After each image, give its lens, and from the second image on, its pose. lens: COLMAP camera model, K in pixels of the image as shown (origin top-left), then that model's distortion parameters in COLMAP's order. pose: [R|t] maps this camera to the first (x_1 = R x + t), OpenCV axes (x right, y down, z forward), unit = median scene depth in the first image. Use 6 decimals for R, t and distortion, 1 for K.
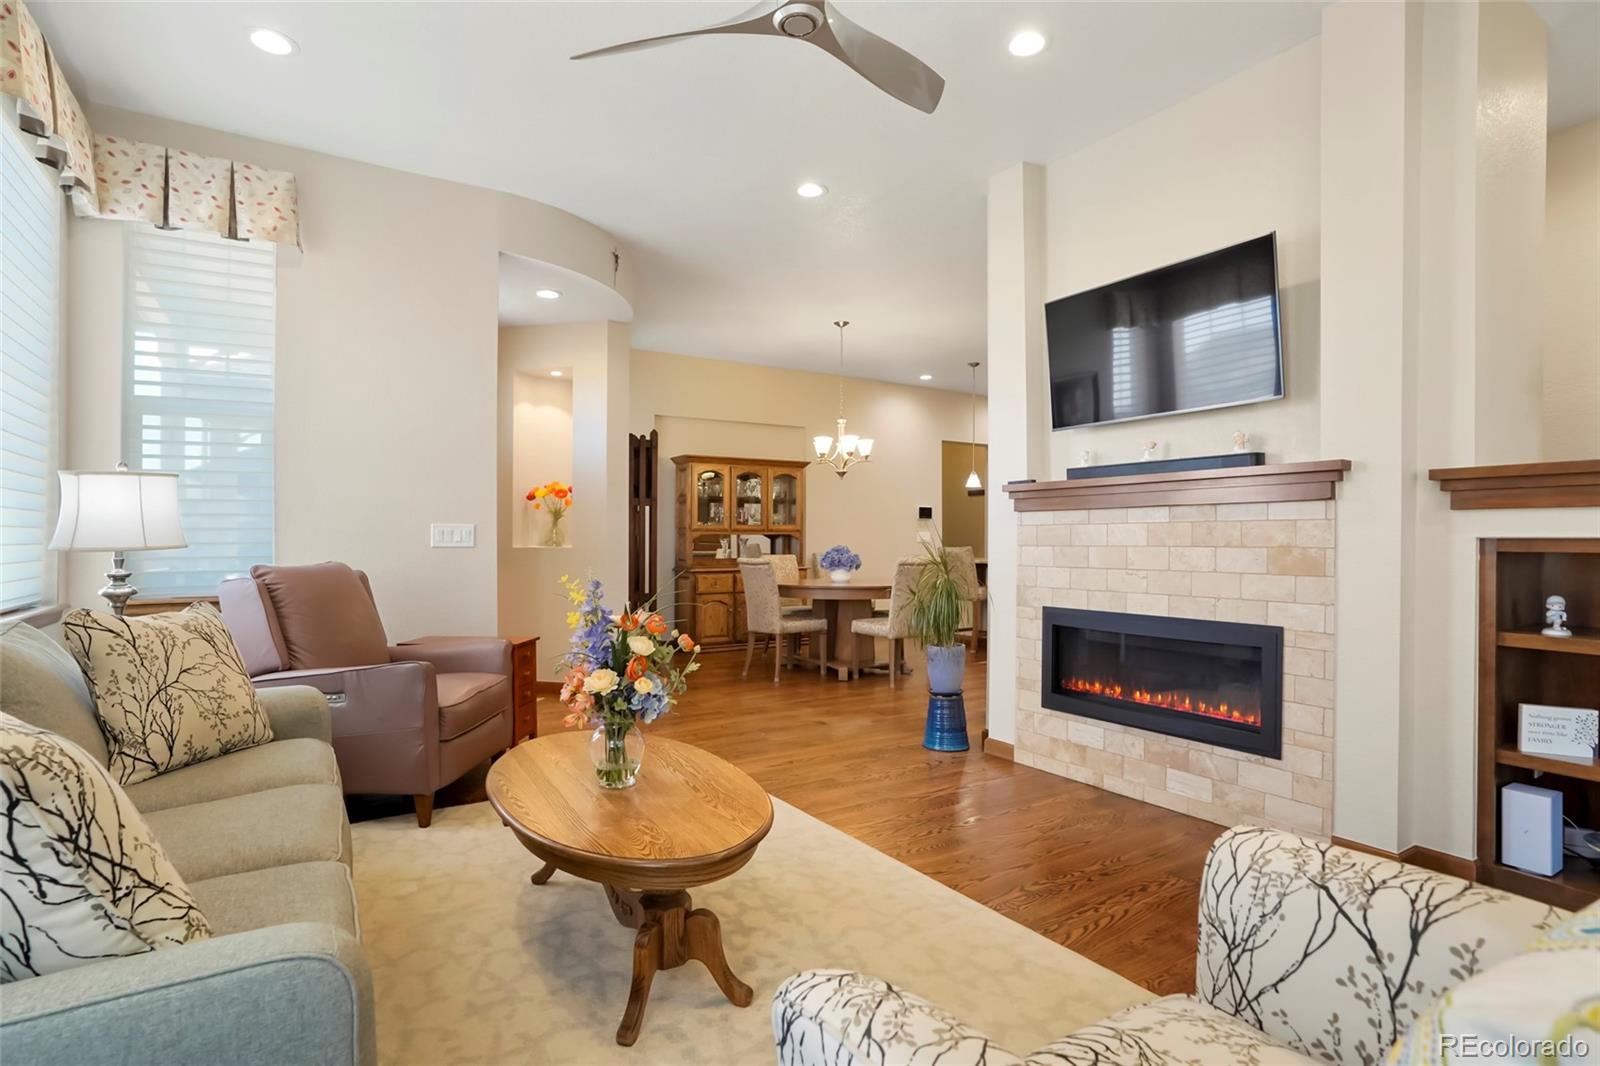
lens RADIAL K [[785.6, 0, 793.5], [0, 785.6, 539.9], [0, 0, 1]] dist [-0.041713, 0.000548]
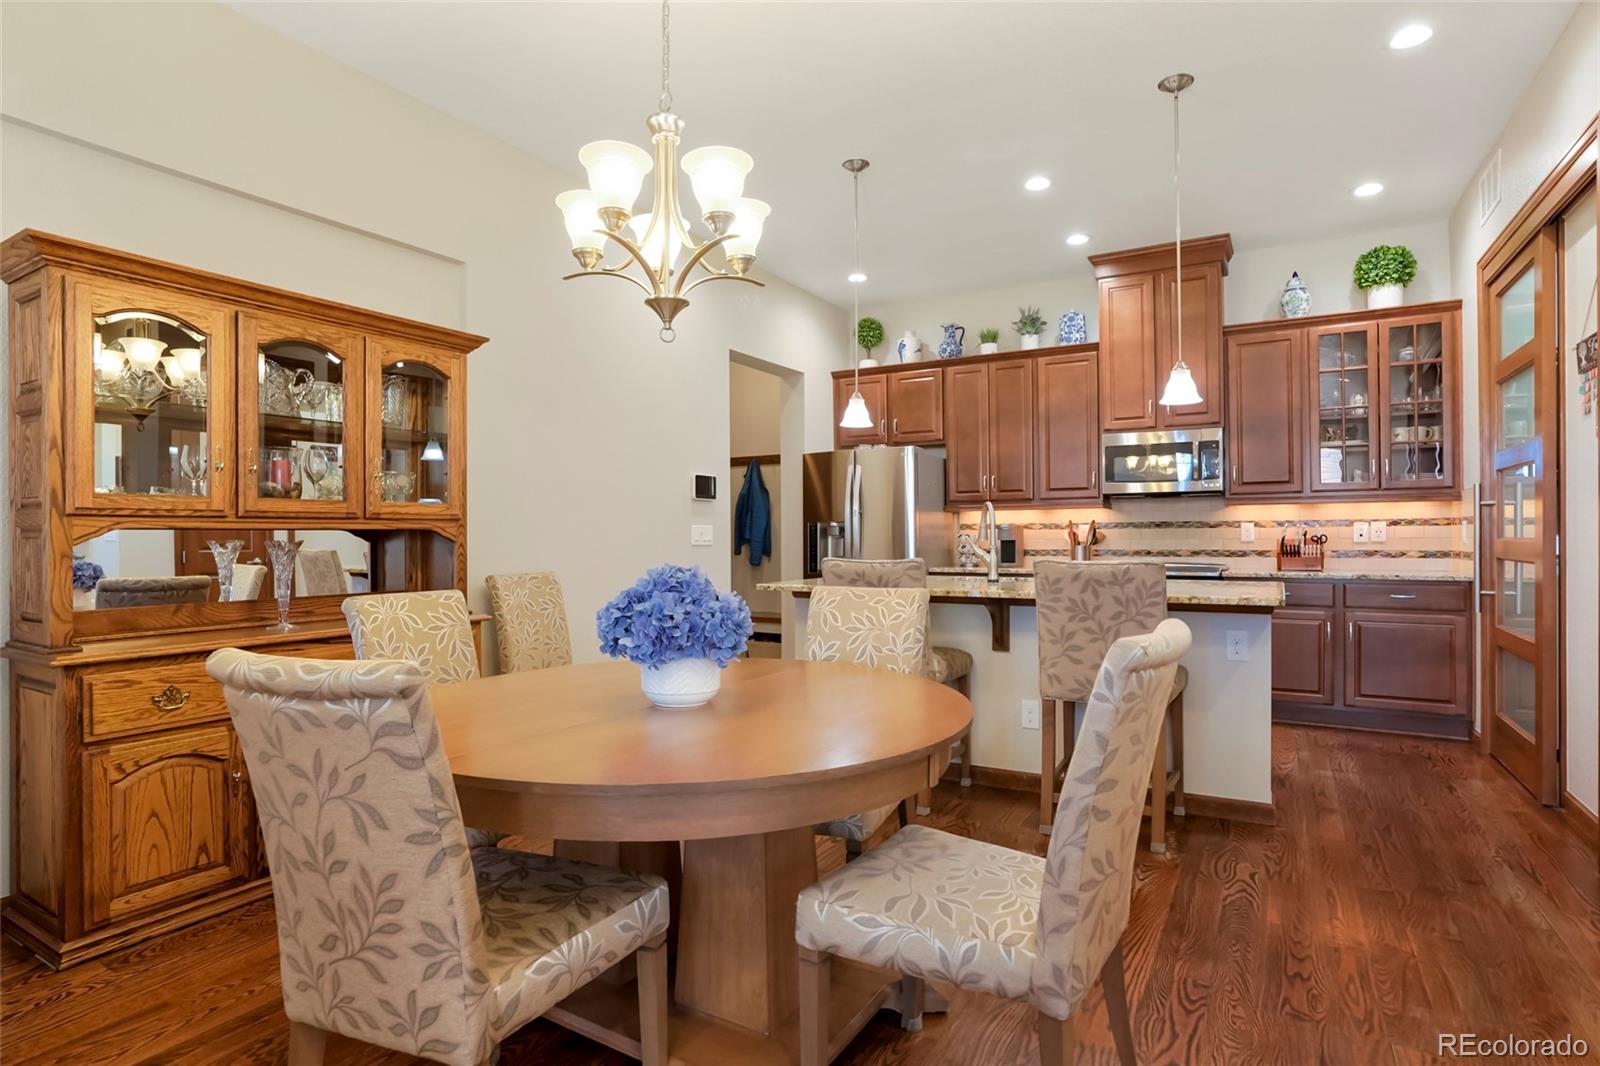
lens RADIAL K [[828.3, 0, 785.5], [0, 828.3, 534.3], [0, 0, 1]] dist [-0.035378, 0.000692]
pose [[0.896496, -0.003017, 0.443042, -0.034570], [0.005207, 0.999980, -0.003727, -0.002789], [-0.443022, 0.005648, 0.896493, 0.773903]]
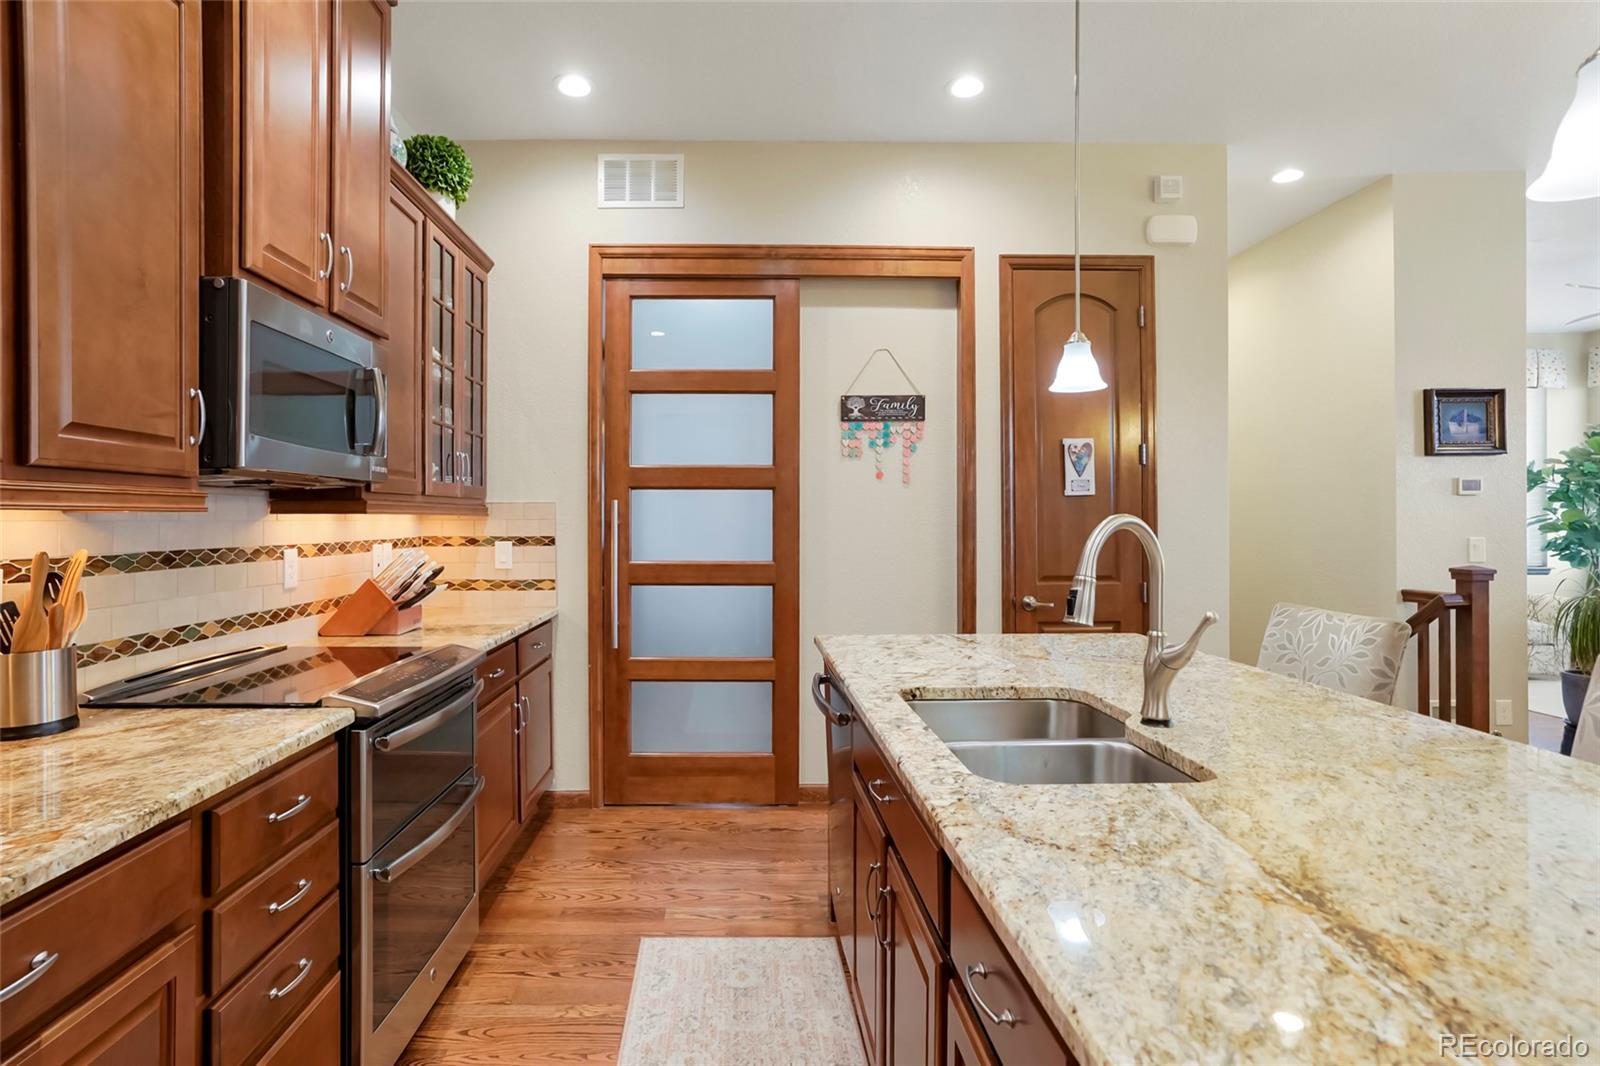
lens RADIAL K [[824.2, 0, 742.1], [0, 824.2, 521.4], [0, 0, 1]] dist [-0.087982, 0.046627]
pose [[-0.853410, -0.001517, 0.521238, 0.367737], [0.000132, 0.999995, 0.003128, -0.029651], [-0.521240, 0.002738, -0.853406, 1.535569]]
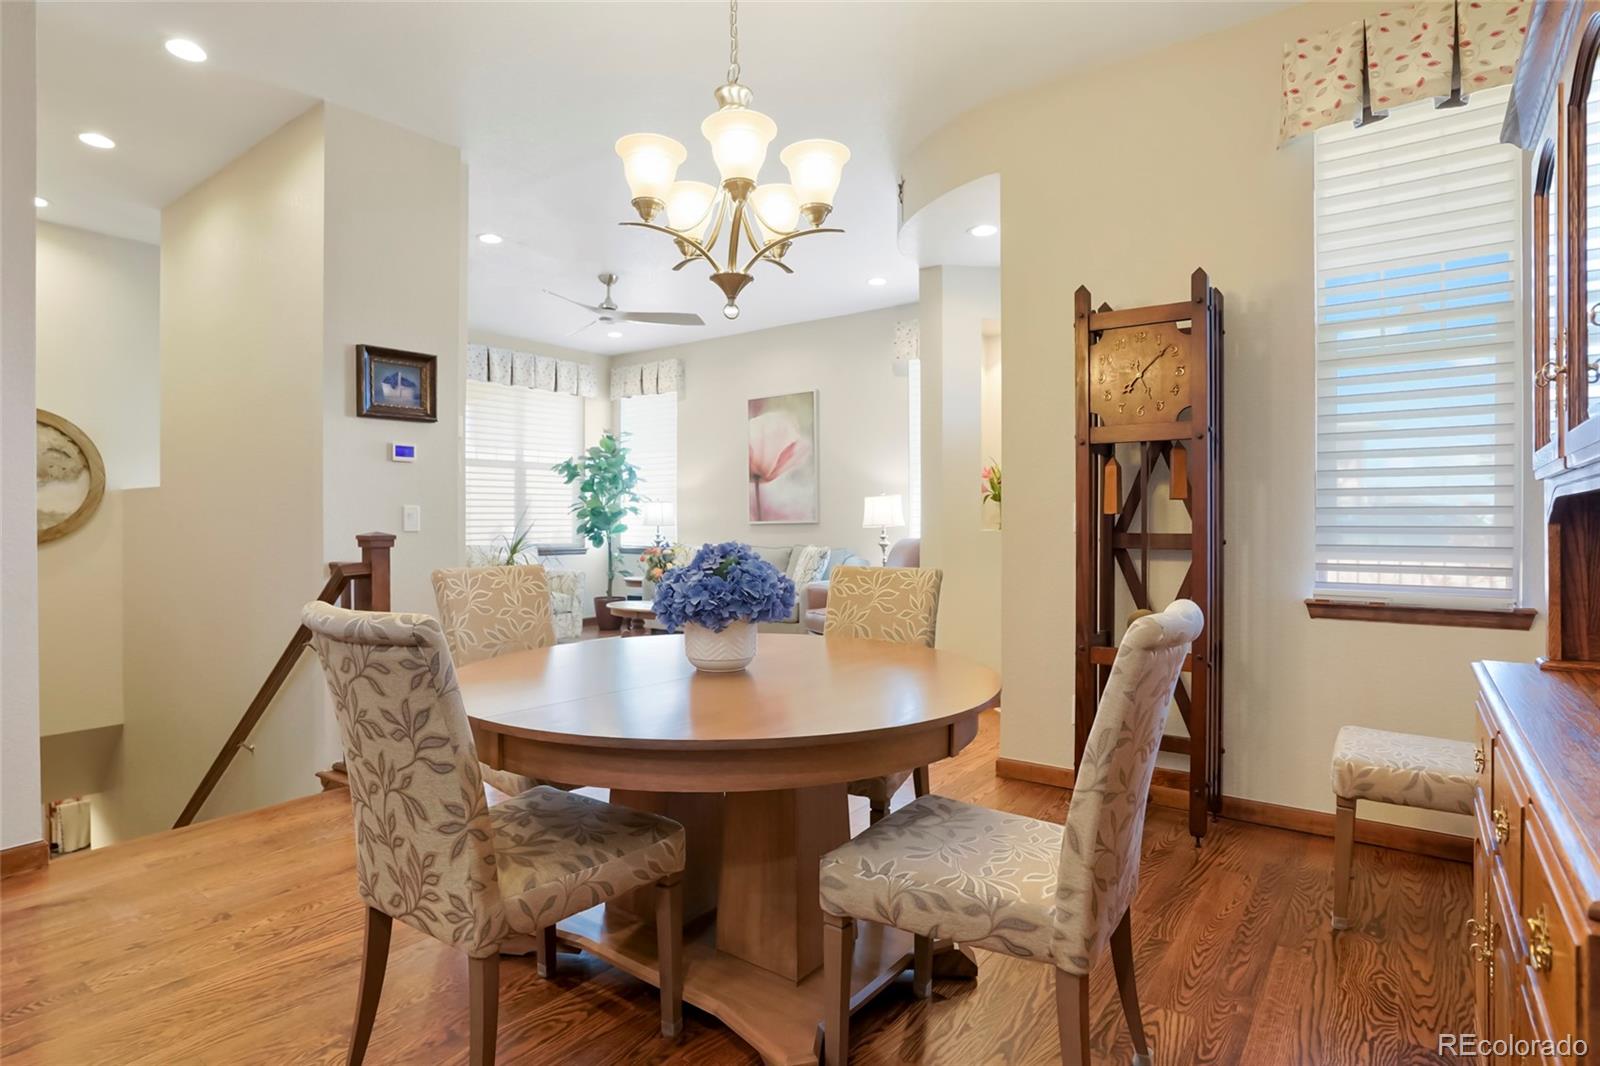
lens RADIAL K [[814.5, 0, 802.5], [0, 814.5, 527.4], [0, 0, 1]] dist [-0.016994, 0.001217]
pose [[-0.924959, 0.005771, -0.380024, 0.153759], [0.004092, 0.999978, 0.005226, -0.000003], [0.380046, 0.003279, -0.924962, 1.386354]]
